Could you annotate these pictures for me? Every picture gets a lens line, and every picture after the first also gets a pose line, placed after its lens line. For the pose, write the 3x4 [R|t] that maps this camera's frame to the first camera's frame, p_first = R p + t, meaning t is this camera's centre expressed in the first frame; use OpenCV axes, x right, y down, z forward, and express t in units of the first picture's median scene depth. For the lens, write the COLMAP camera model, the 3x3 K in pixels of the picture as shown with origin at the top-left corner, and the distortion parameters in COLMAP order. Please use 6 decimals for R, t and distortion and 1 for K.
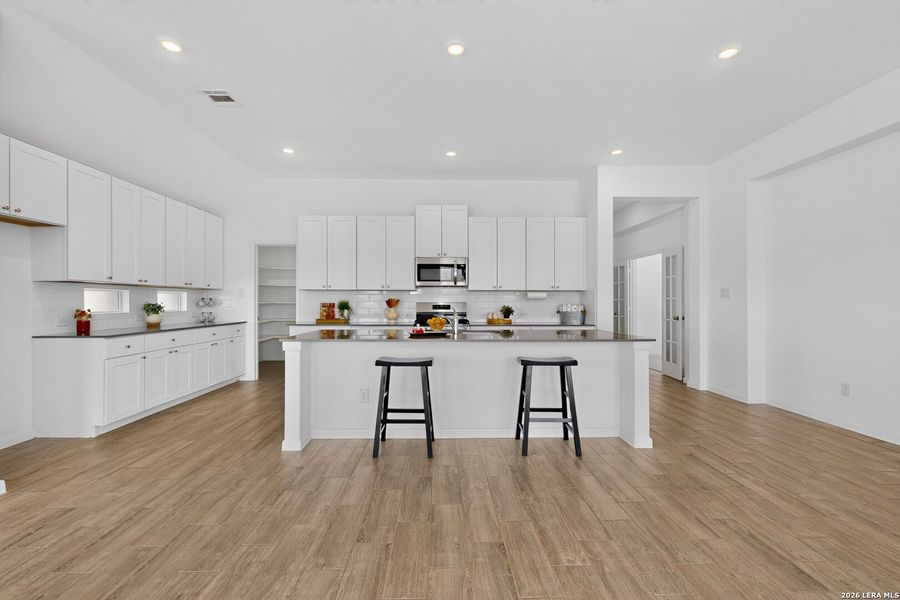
lens RADIAL K [[394.0, 0, 446.4], [0, 394.0, 300.6], [0, 0, 1]] dist [0.011649, -0.000561]
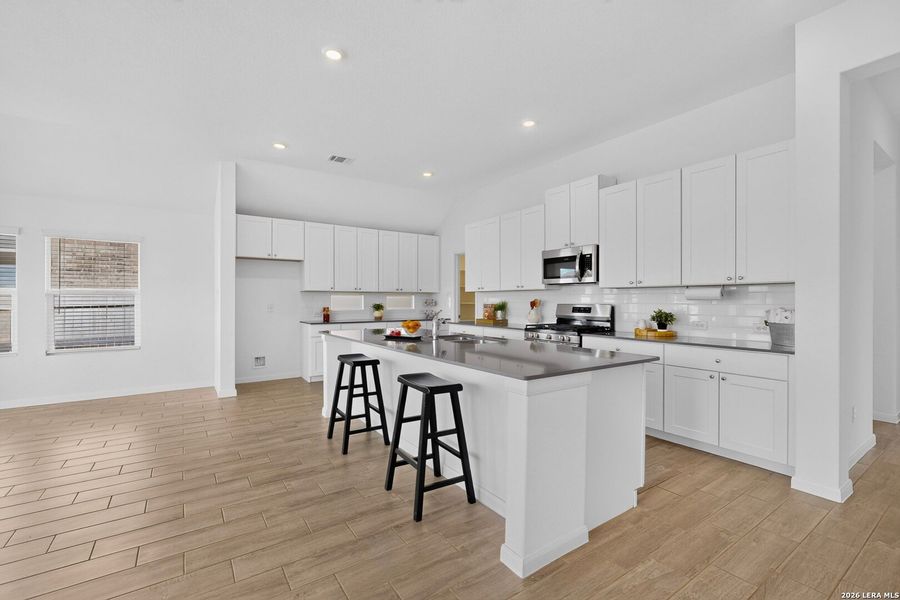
lens RADIAL K [[394.0, 0, 454.0], [0, 394.0, 298.8], [0, 0, 1]] dist [0.011649, -0.000561]
pose [[0.541584, -0.004611, -0.840634, 0.543845], [0.002842, 0.999989, -0.003653, -0.003980], [0.840642, -0.000411, 0.541591, 0.369556]]
